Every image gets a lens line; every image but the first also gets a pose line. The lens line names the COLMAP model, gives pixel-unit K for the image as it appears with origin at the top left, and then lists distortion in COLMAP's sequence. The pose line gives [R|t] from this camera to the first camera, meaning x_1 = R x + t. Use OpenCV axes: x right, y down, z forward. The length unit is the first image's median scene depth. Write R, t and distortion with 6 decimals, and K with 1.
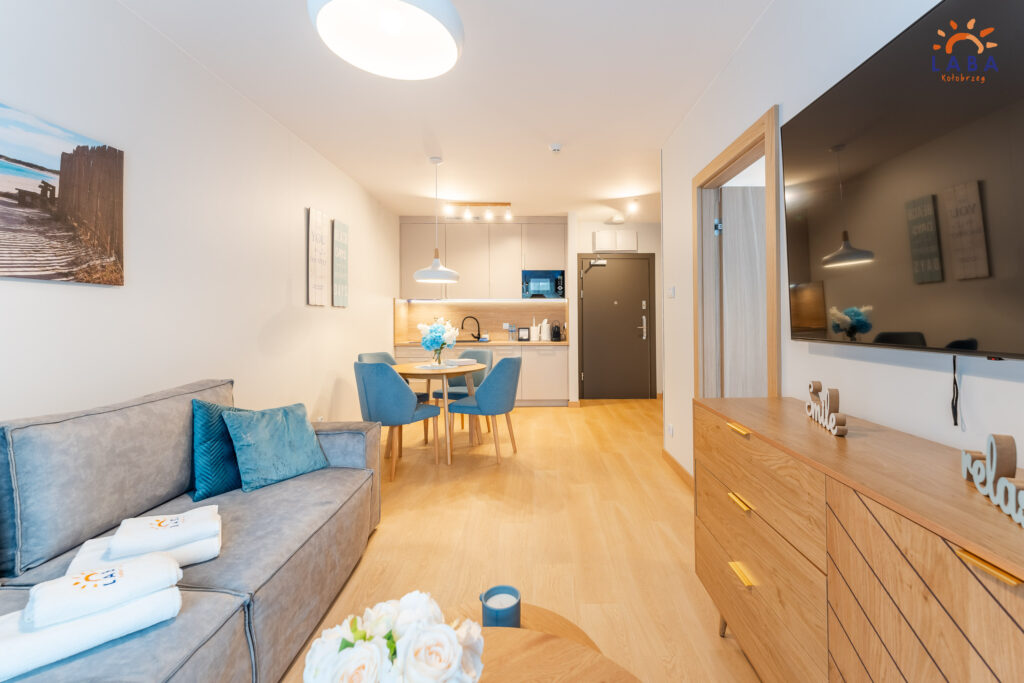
lens RADIAL K [[412.2, 0, 542.5], [0, 412.2, 310.4], [0, 0, 1]] dist [0.000618, 0.000639]
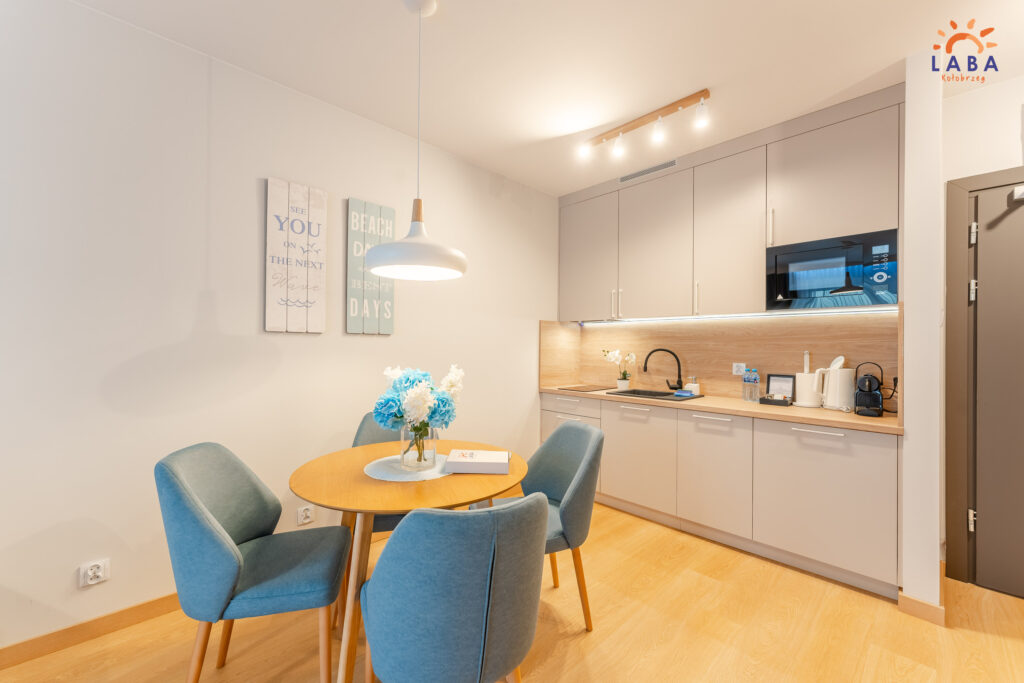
lens RADIAL K [[412.2, 0, 508.1], [0, 412.2, 342.7], [0, 0, 1]] dist [0.000618, 0.000639]
pose [[0.681230, 0.000690, -0.732069, 0.098197], [0.007027, 0.999947, 0.007481, 0.001011], [0.732036, -0.010241, 0.681189, 0.546676]]
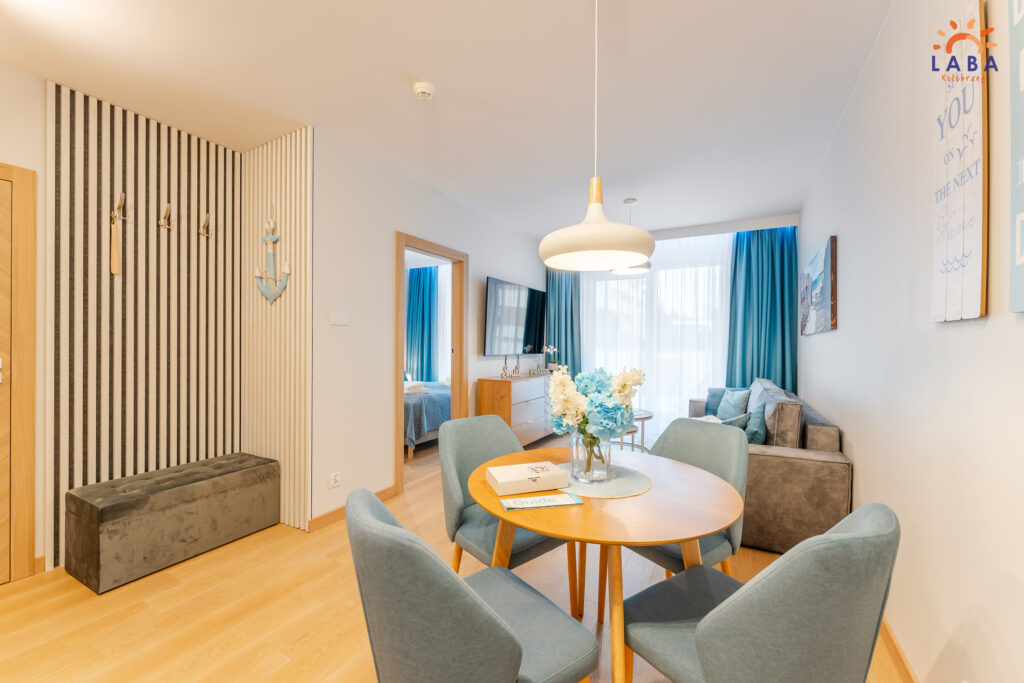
lens RADIAL K [[412.2, 0, 512.6], [0, 412.2, 349.1], [0, 0, 1]] dist [0.000618, 0.000639]
pose [[-0.869972, -0.005163, 0.493074, -0.269370], [-0.009931, 0.999926, -0.007052, 0.011168], [-0.493001, -0.011032, -0.869959, 0.995356]]
